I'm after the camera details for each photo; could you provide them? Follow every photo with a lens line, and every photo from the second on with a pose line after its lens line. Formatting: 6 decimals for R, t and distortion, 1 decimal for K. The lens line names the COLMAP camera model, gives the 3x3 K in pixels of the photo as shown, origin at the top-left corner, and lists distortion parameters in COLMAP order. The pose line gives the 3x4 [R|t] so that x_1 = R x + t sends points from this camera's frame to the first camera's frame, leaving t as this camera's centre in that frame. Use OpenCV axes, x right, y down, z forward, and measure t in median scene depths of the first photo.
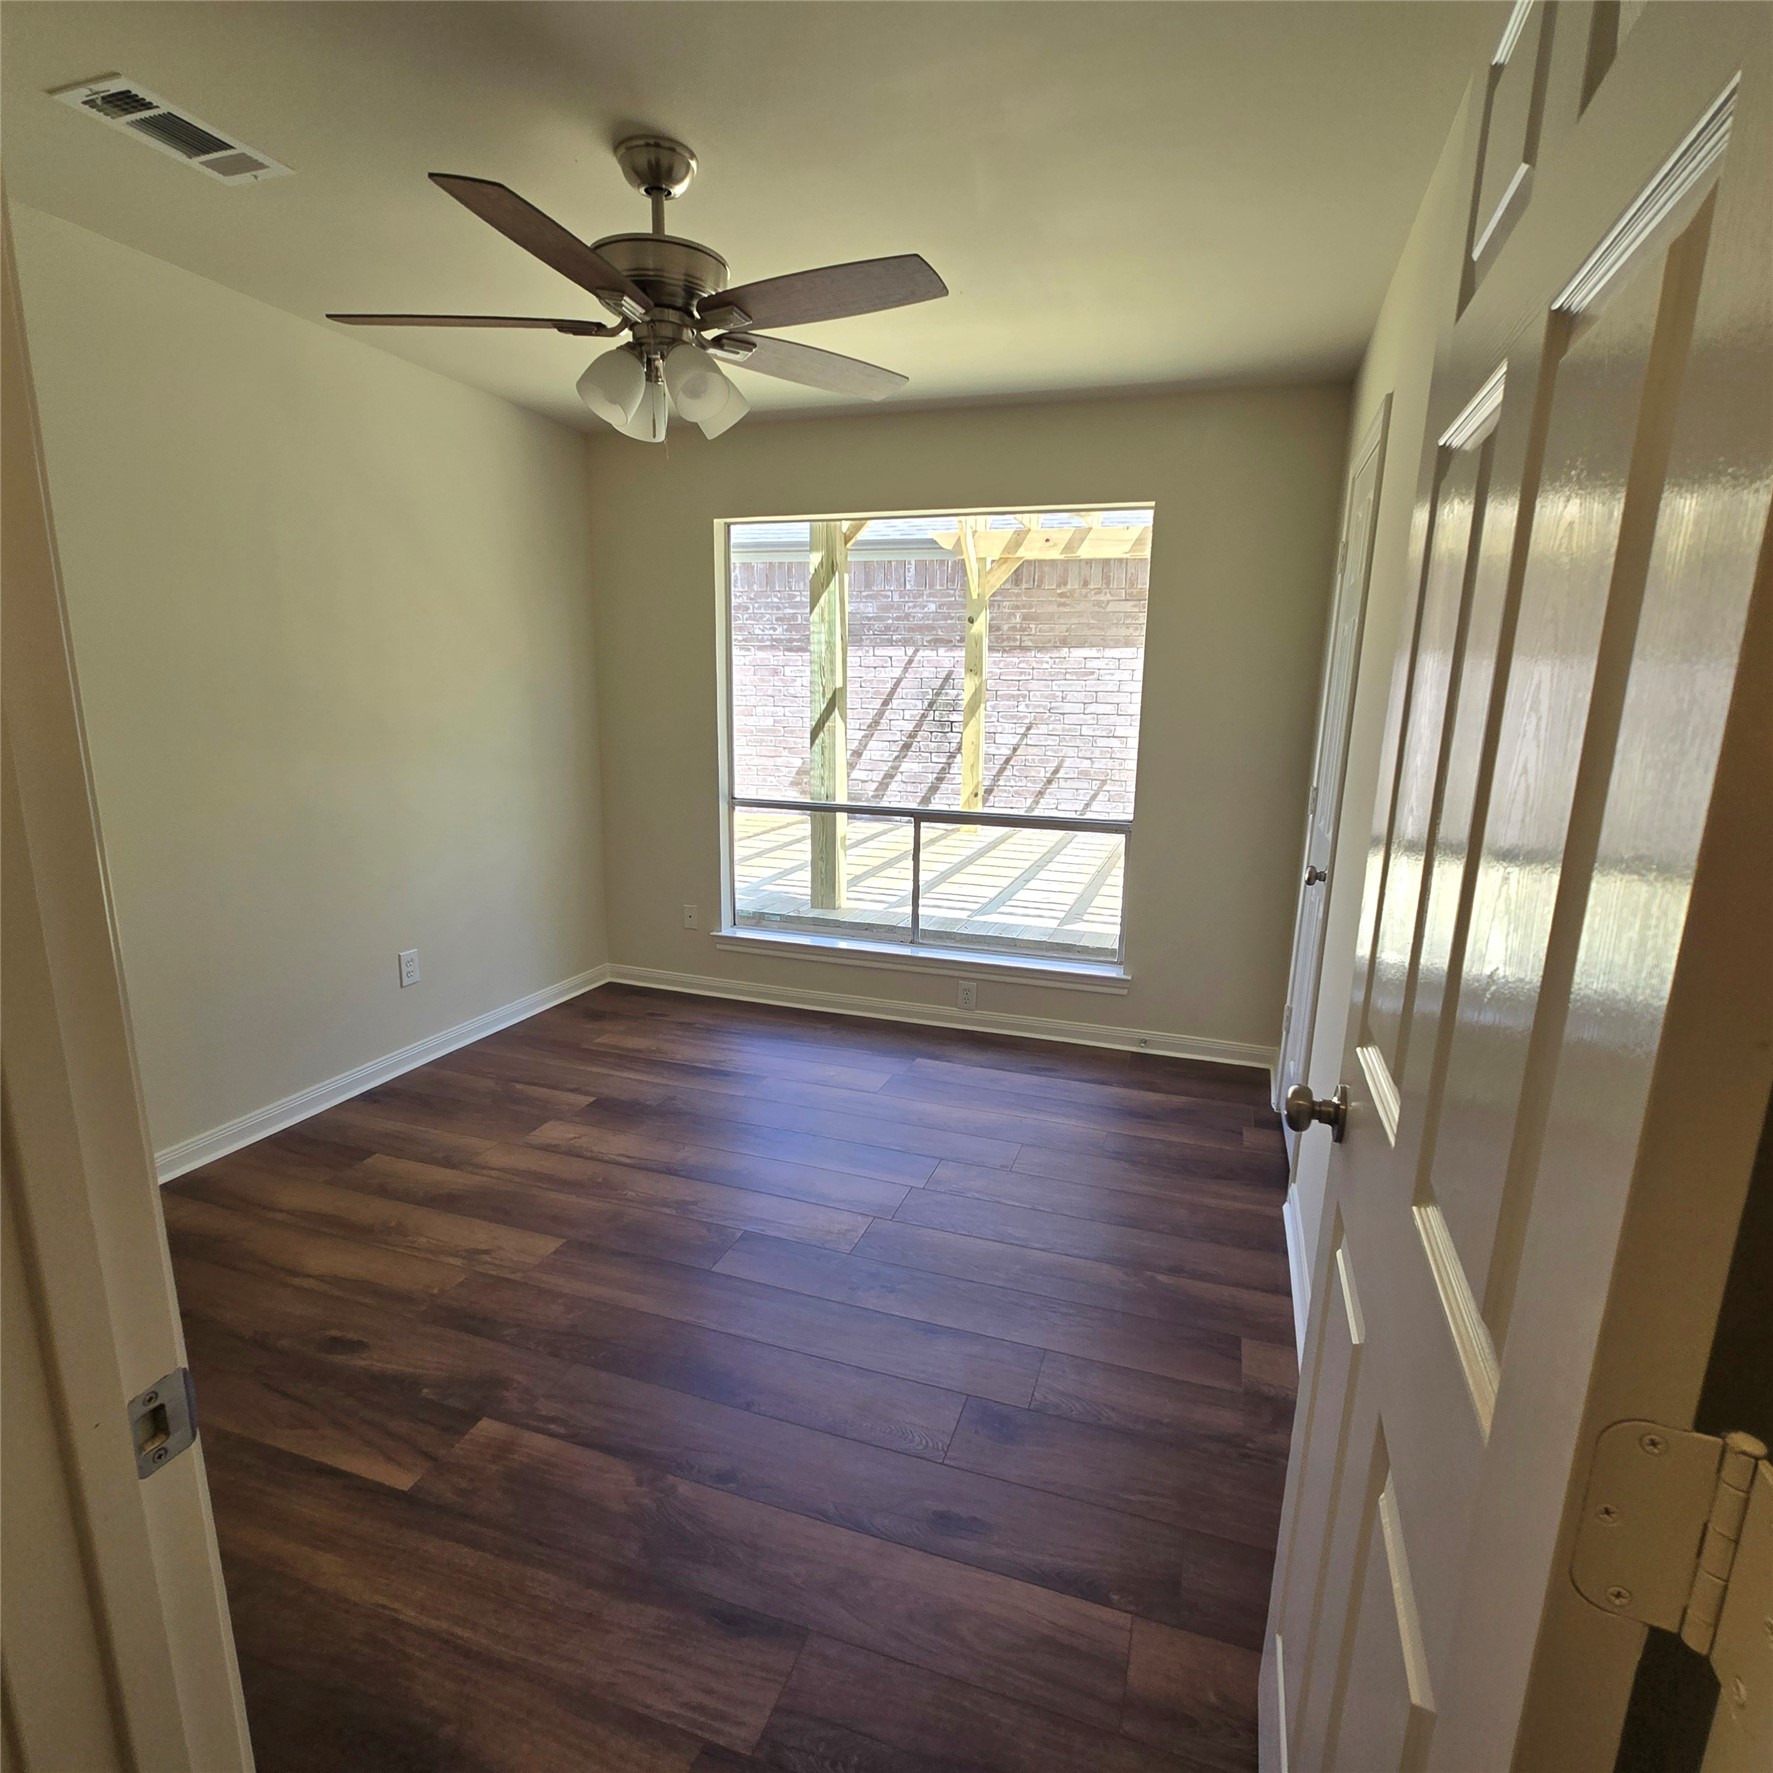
lens RADIAL K [[966.8, 0, 886.5], [0, 966.8, 886.5], [0, 0, 1]] dist [0.032837, -0.000649]
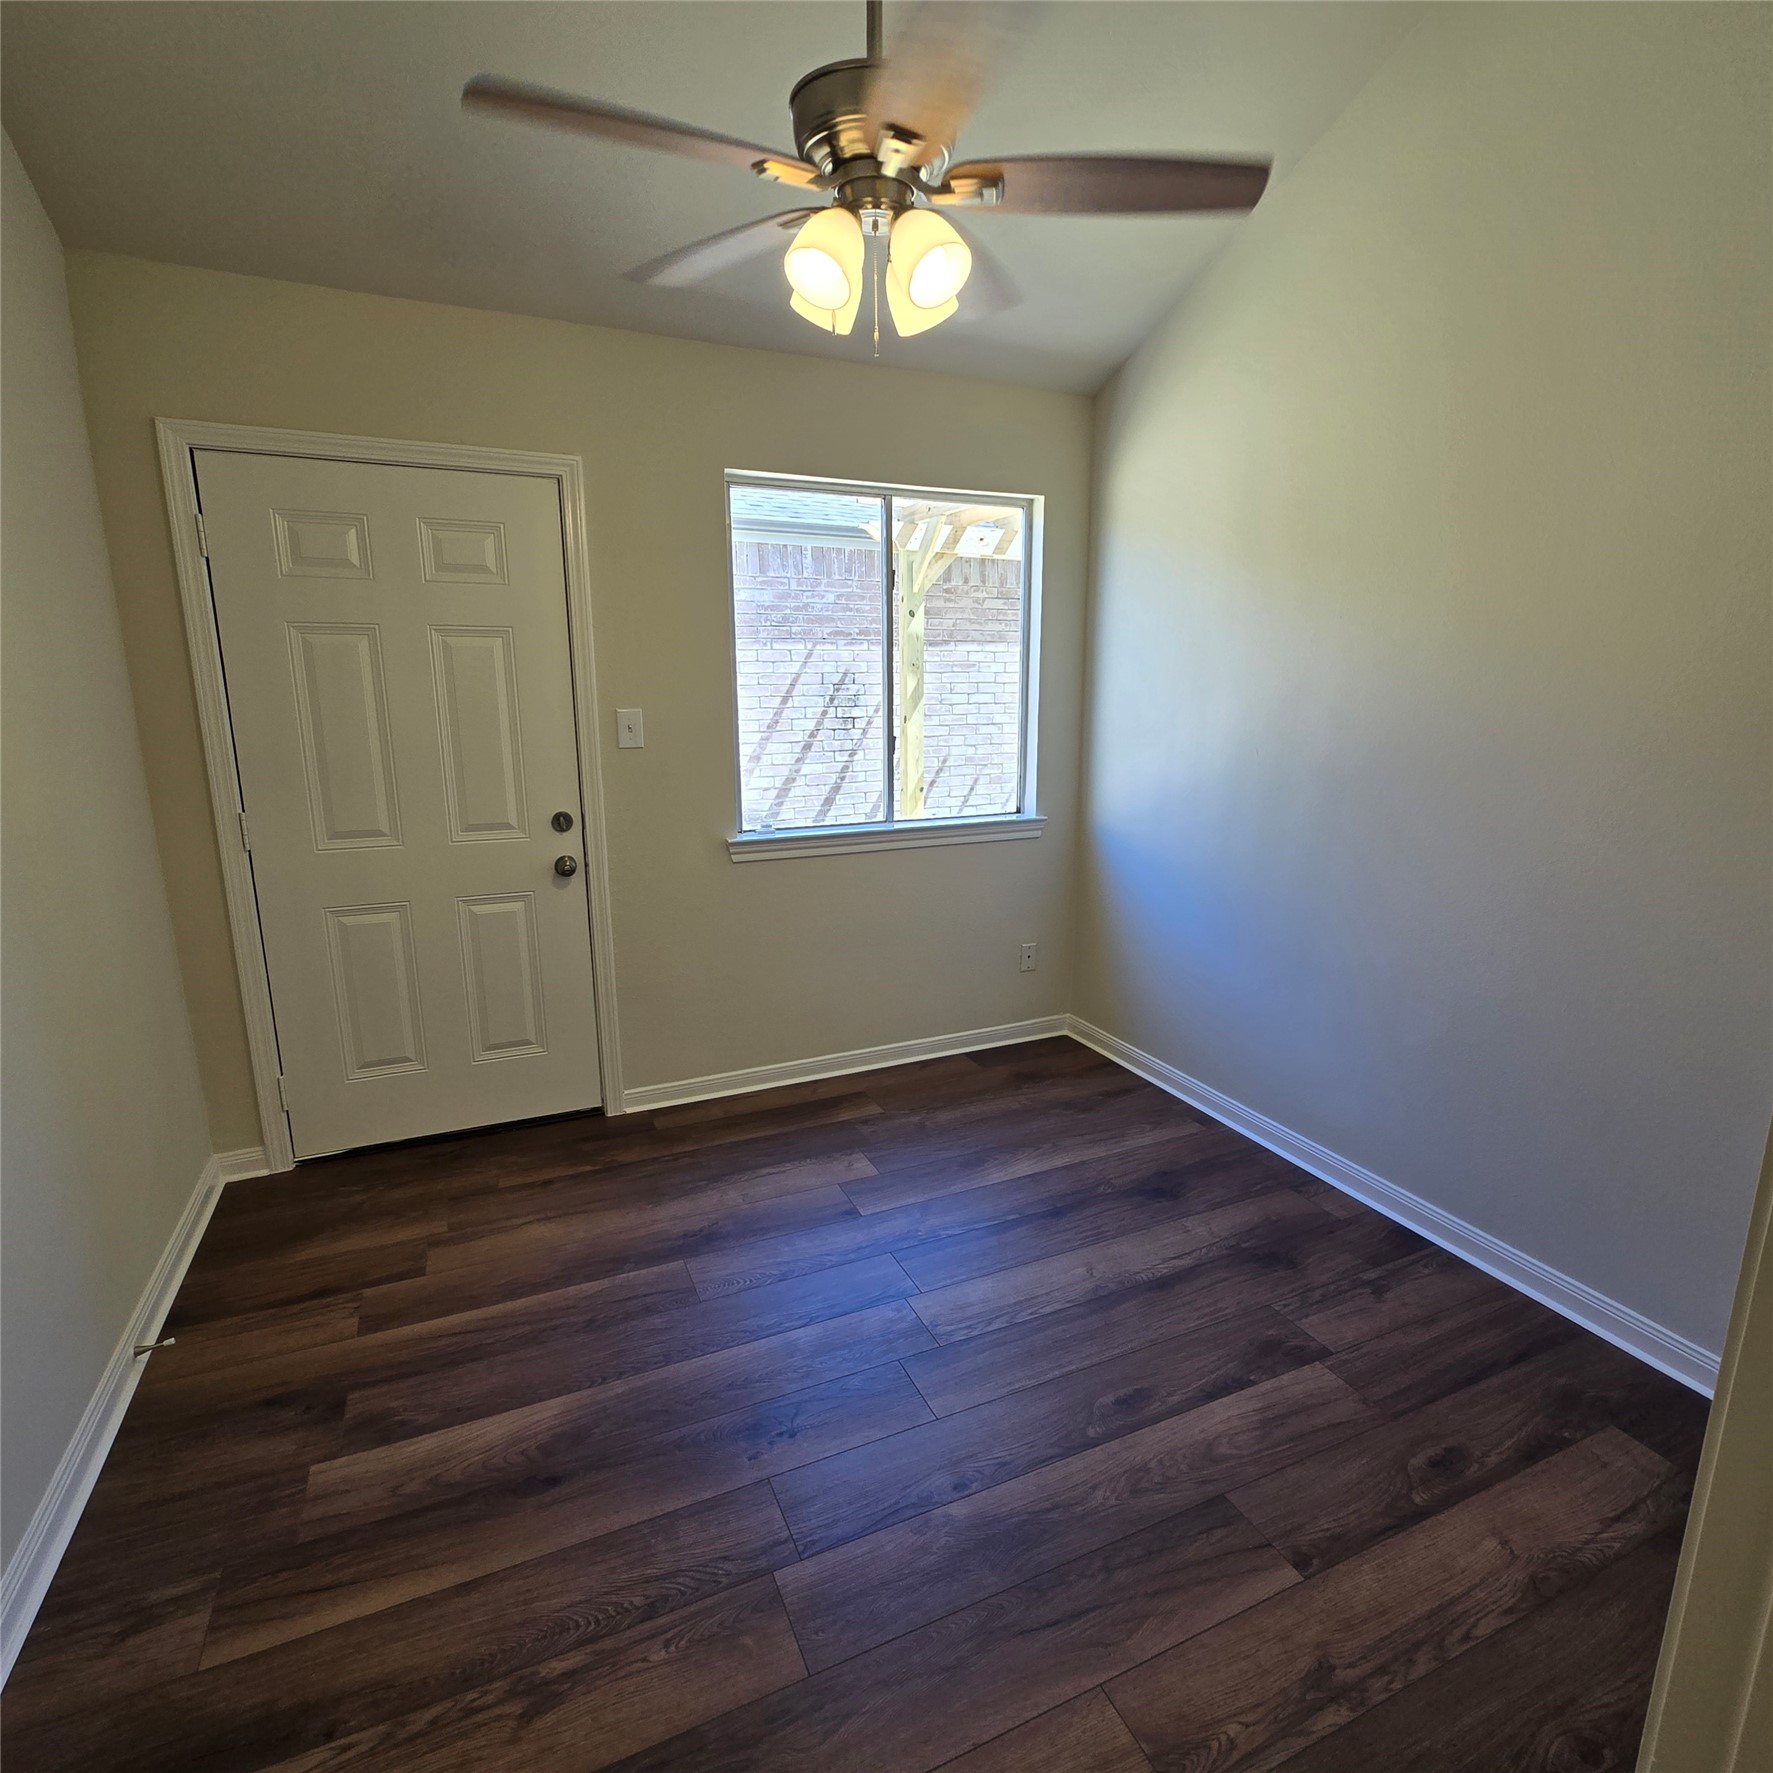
lens RADIAL K [[966.8, 0, 886.5], [0, 966.8, 886.5], [0, 0, 1]] dist [0.032837, -0.000649]
pose [[0.724832, -0.168514, 0.667998, -0.588229], [0.155788, 0.984599, 0.079339, -0.077094], [-0.671080, 0.046559, 0.739921, 0.276066]]
